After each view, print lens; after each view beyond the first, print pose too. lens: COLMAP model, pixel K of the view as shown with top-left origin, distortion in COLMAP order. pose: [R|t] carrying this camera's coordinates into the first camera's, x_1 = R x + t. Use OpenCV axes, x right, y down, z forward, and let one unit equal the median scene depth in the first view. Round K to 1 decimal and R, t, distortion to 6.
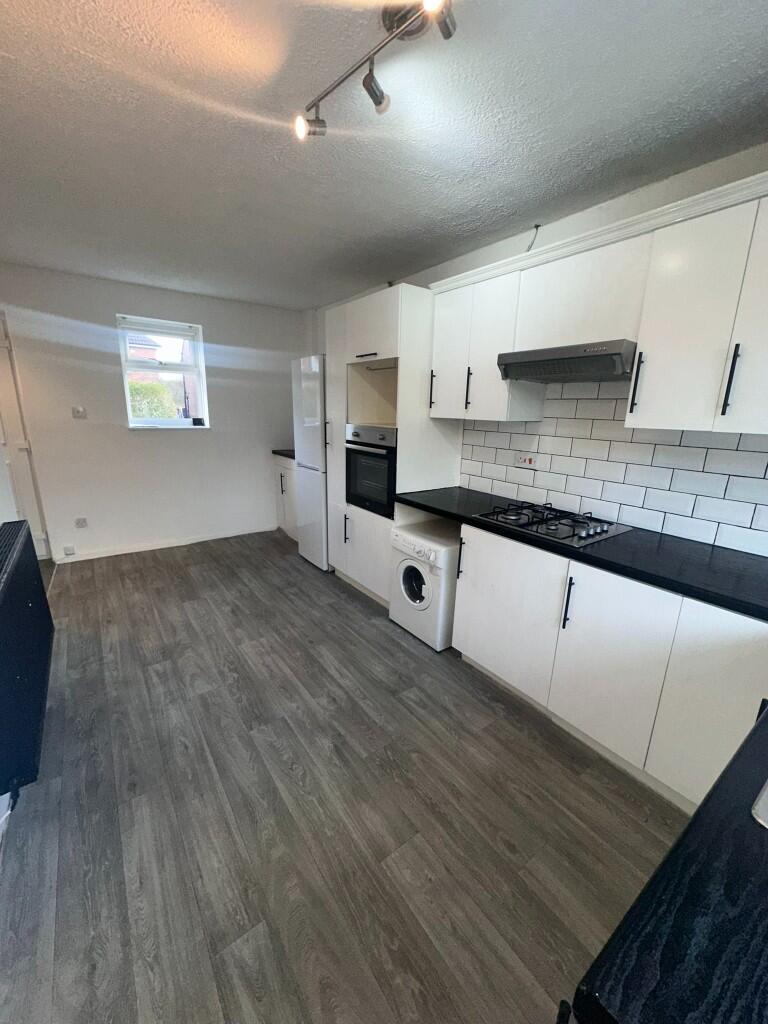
lens RADIAL K [[408.7, 0, 383.9], [0, 408.7, 512.9], [0, 0, 1]] dist [-0.000734, 0.000249]
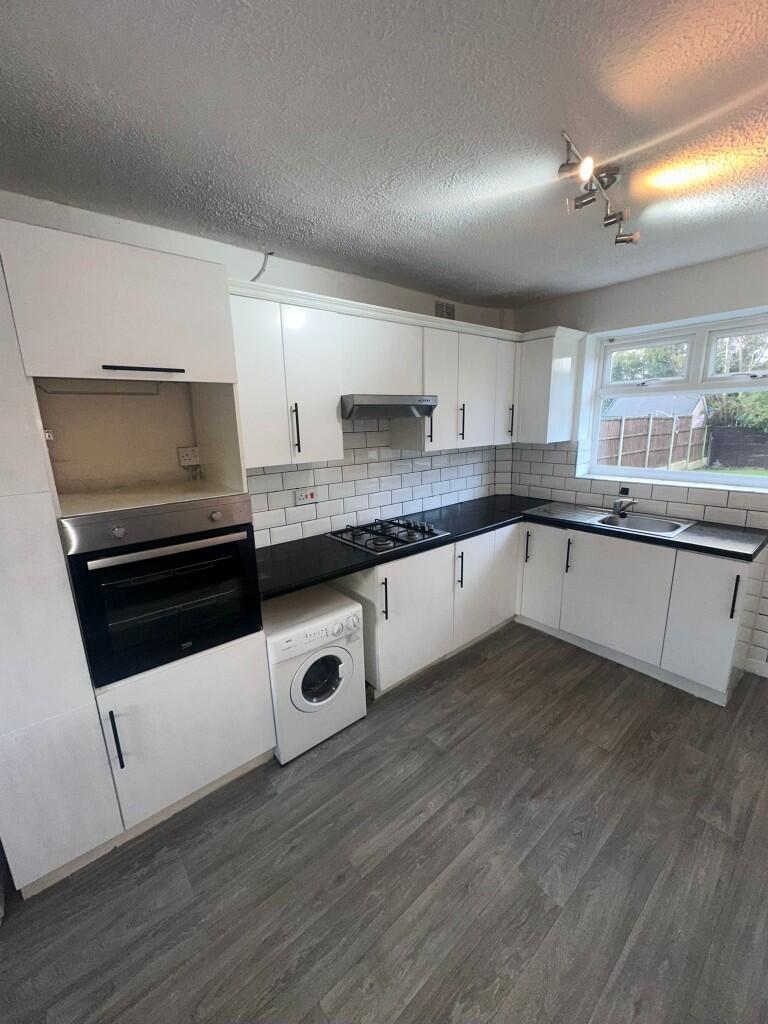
lens RADIAL K [[408.7, 0, 383.2], [0, 408.7, 512.8], [0, 0, 1]] dist [-0.000734, 0.000249]
pose [[-0.071674, -0.250741, 0.965397, -0.680550], [0.265606, 0.928141, 0.260784, -0.325334], [-0.961414, 0.275107, 0.000075, 0.906162]]
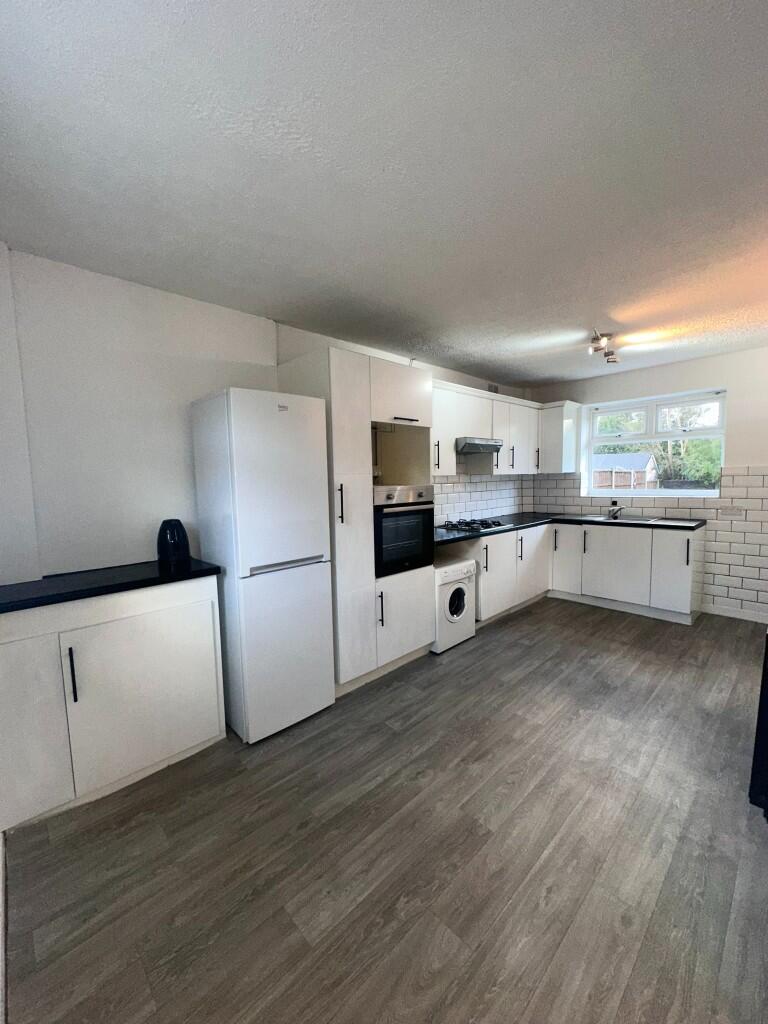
lens RADIAL K [[408.7, 0, 383.3], [0, 408.7, 514.3], [0, 0, 1]] dist [-0.000734, 0.000249]
pose [[-0.140606, -0.112917, 0.983605, -1.263178], [0.260642, 0.954209, 0.146801, -0.379377], [-0.955142, 0.277010, -0.104737, 1.441621]]
